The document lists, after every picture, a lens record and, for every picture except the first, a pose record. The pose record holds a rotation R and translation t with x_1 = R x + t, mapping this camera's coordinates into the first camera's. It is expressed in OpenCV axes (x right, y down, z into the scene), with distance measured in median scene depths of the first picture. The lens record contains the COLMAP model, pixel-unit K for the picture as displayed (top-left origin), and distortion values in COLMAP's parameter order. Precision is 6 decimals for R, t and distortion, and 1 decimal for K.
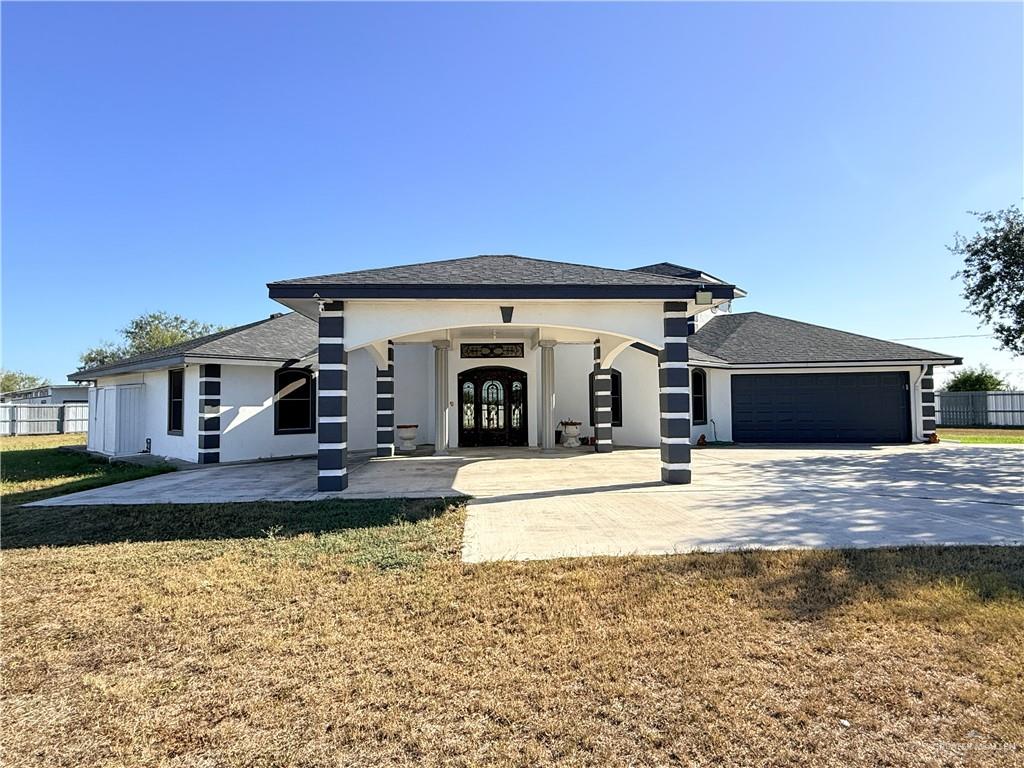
lens RADIAL K [[547.6, 0, 512.0], [0, 547.6, 384.0], [0, 0, 1]] dist [0.002351, 0.000495]
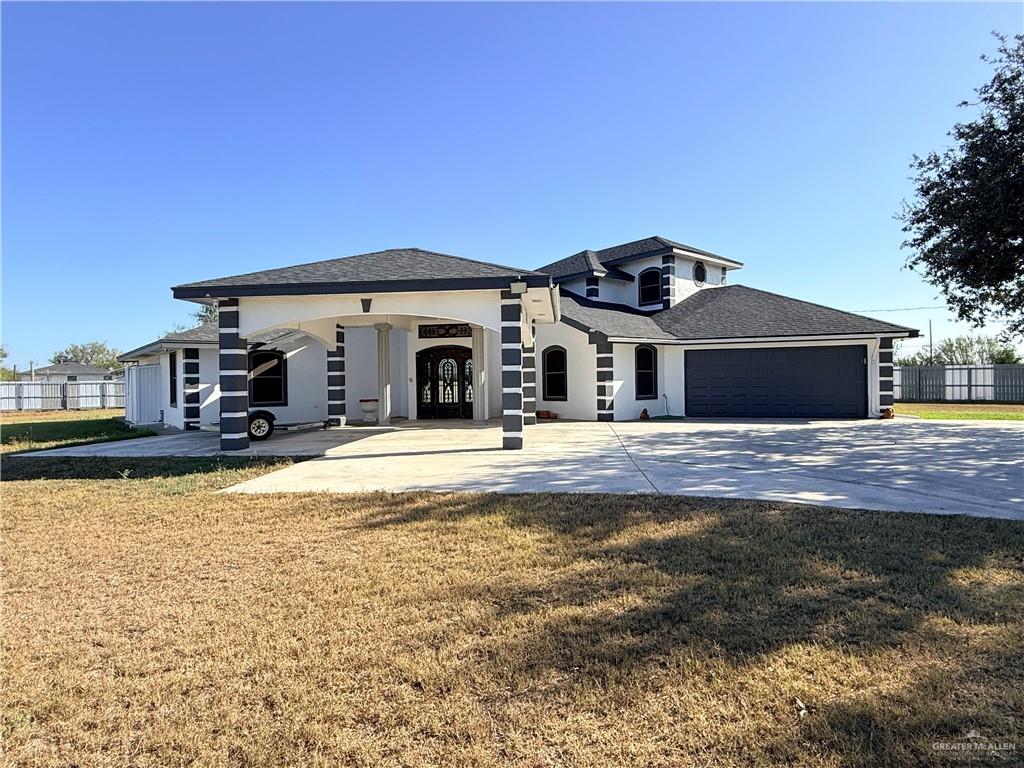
lens RADIAL K [[566.9, 0, 512.0], [0, 566.9, 384.0], [0, 0, 1]] dist [0.001278, -0.000036]
pose [[0.987537, -0.002963, -0.157362, 0.279234], [0.010044, 0.998971, 0.044222, -0.004668], [0.157069, -0.045251, 0.986550, -0.096401]]
